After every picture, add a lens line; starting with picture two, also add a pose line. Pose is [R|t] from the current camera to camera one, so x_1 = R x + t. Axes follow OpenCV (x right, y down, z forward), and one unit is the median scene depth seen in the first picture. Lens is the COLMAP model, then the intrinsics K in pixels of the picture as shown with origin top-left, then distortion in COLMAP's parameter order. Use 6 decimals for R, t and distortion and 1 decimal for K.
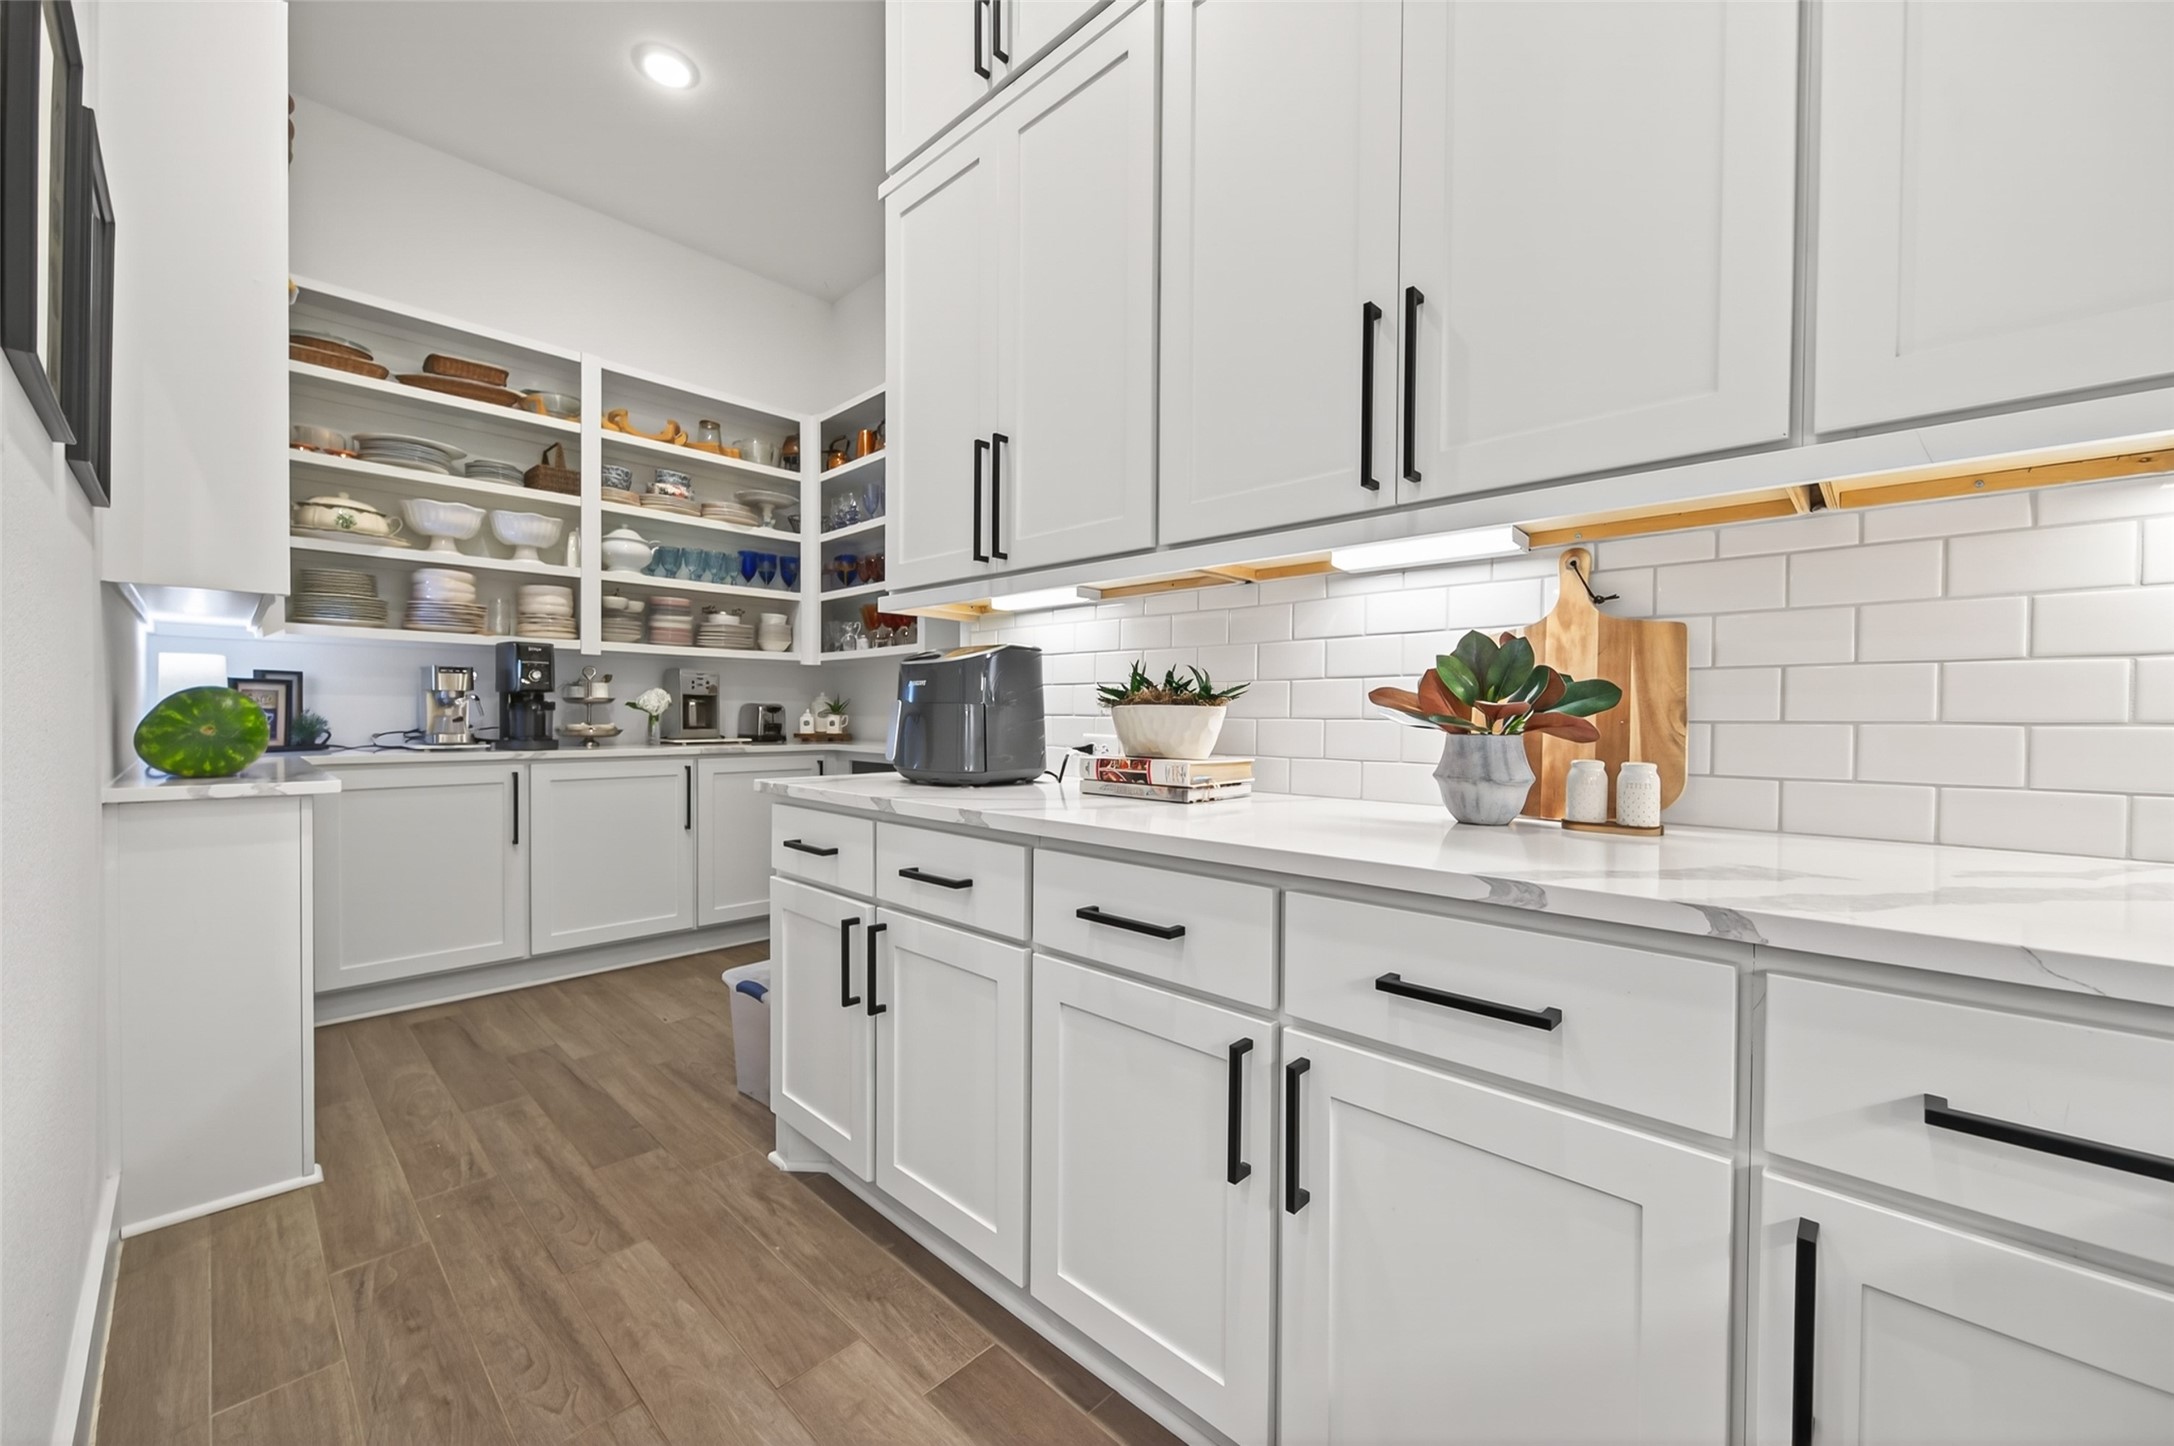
lens RADIAL K [[843.4, 0, 1110.3], [0, 843.4, 733.1], [0, 0, 1]] dist [-0.008073, -0.001052]
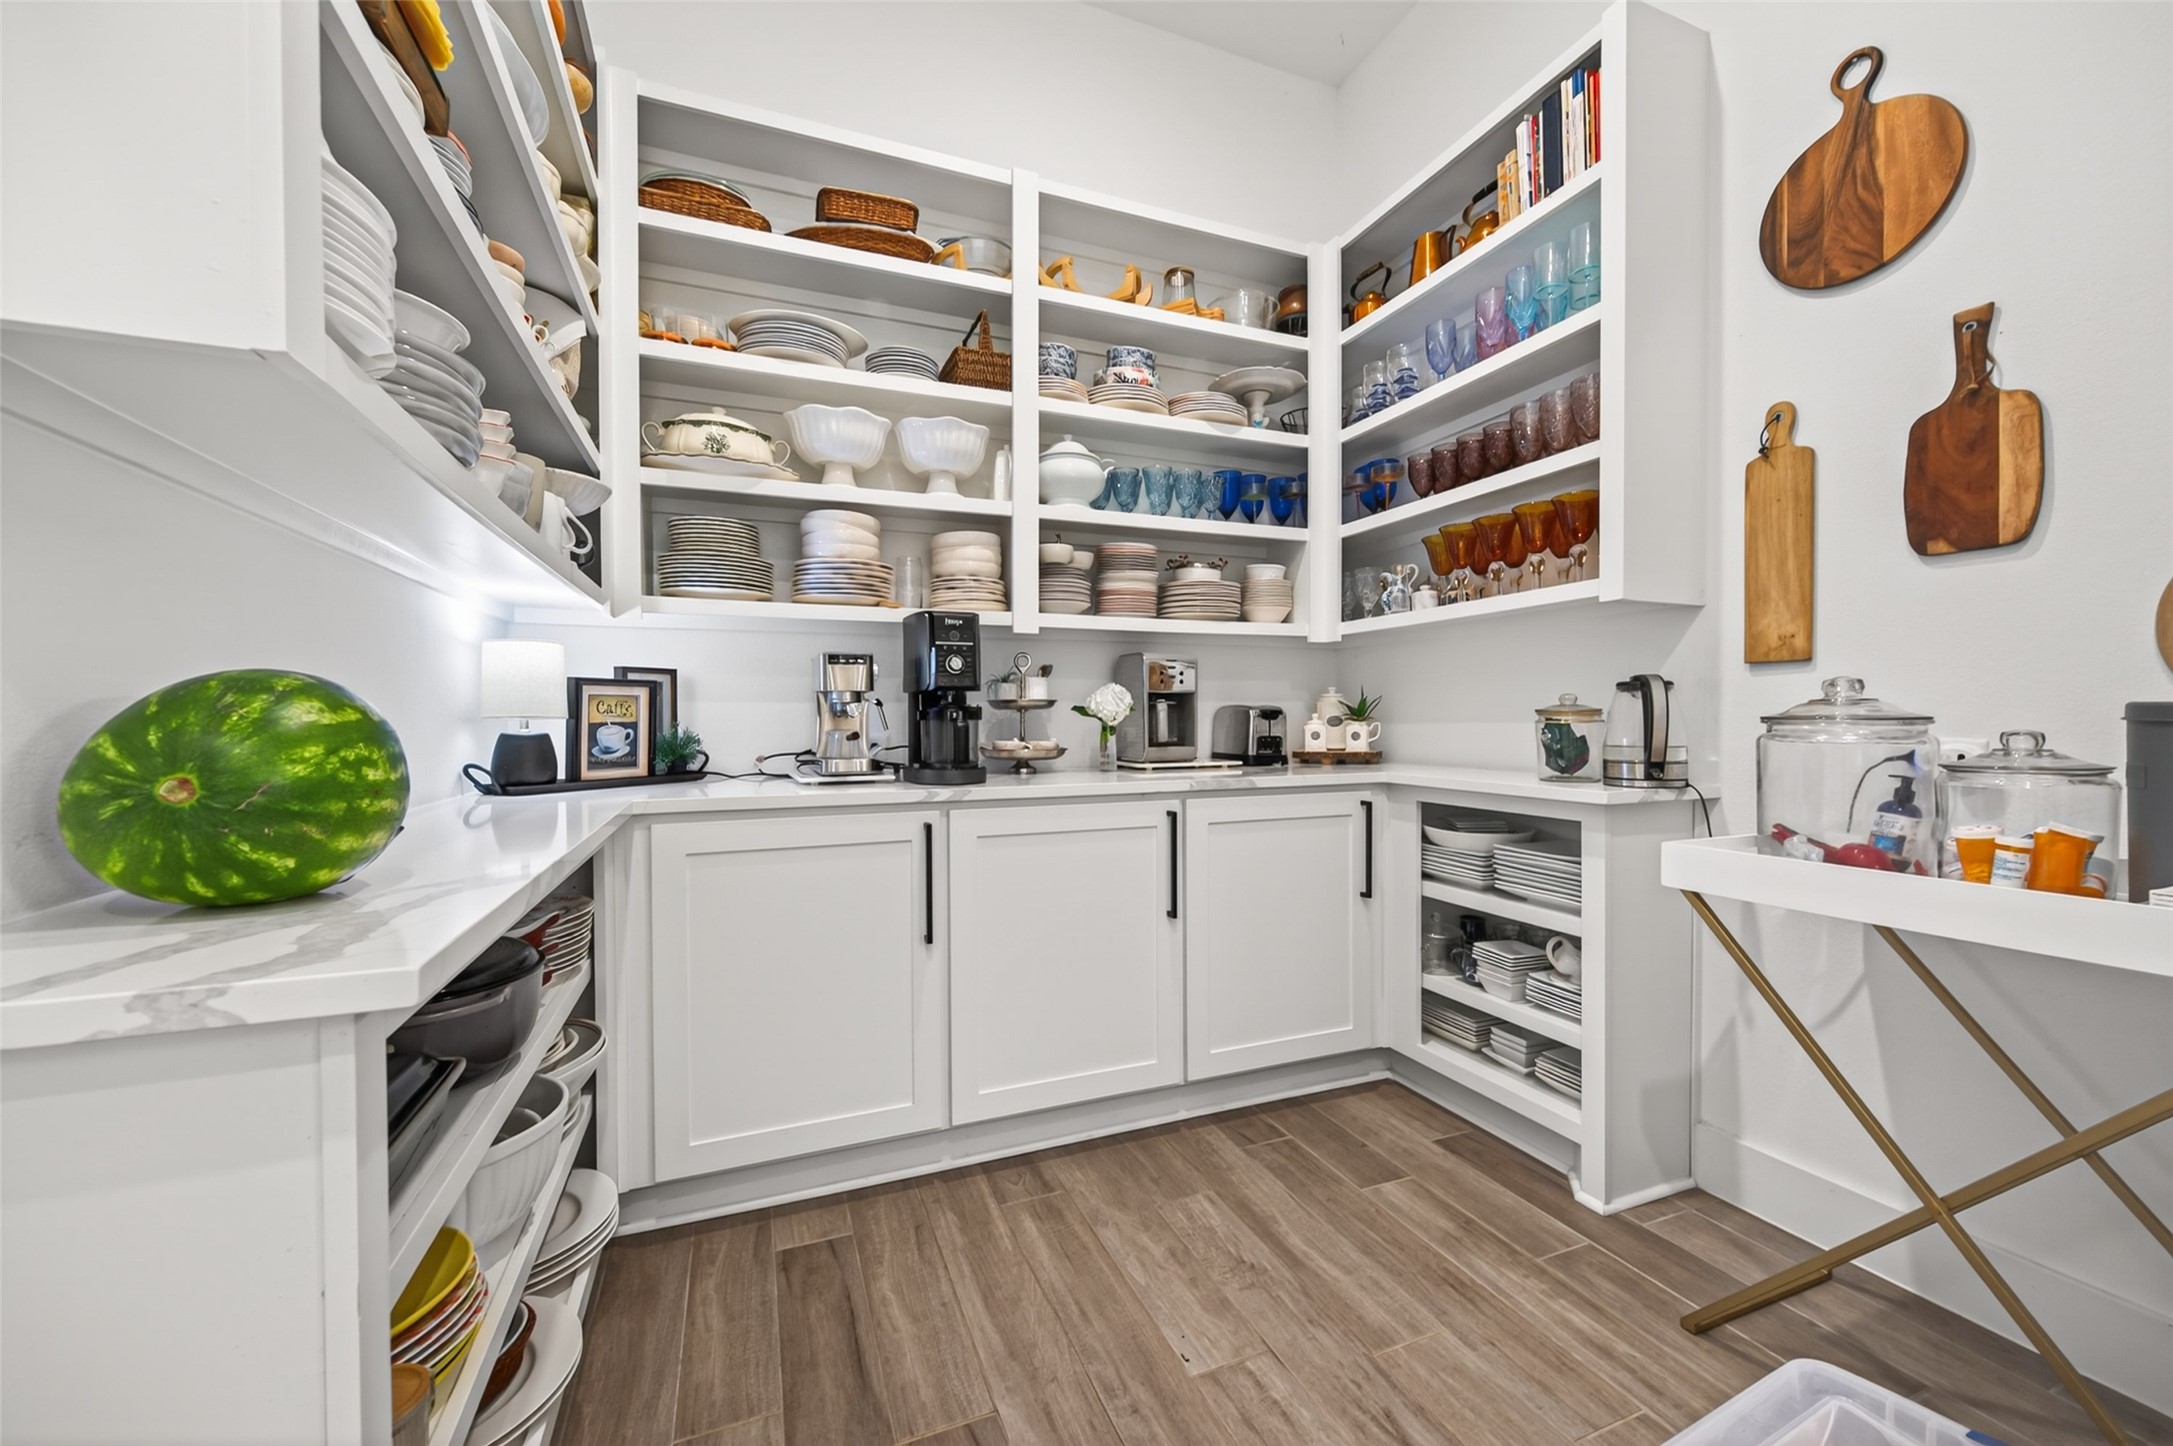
lens RADIAL K [[843.0, 0, 1082.0], [0, 843.0, 723.4], [0, 0, 1]] dist [-0.008073, -0.001052]
pose [[0.904505, -0.010206, -0.426341, -0.308121], [0.002952, 0.999840, -0.017670, -0.012575], [0.426453, 0.014724, 0.904390, 0.439747]]
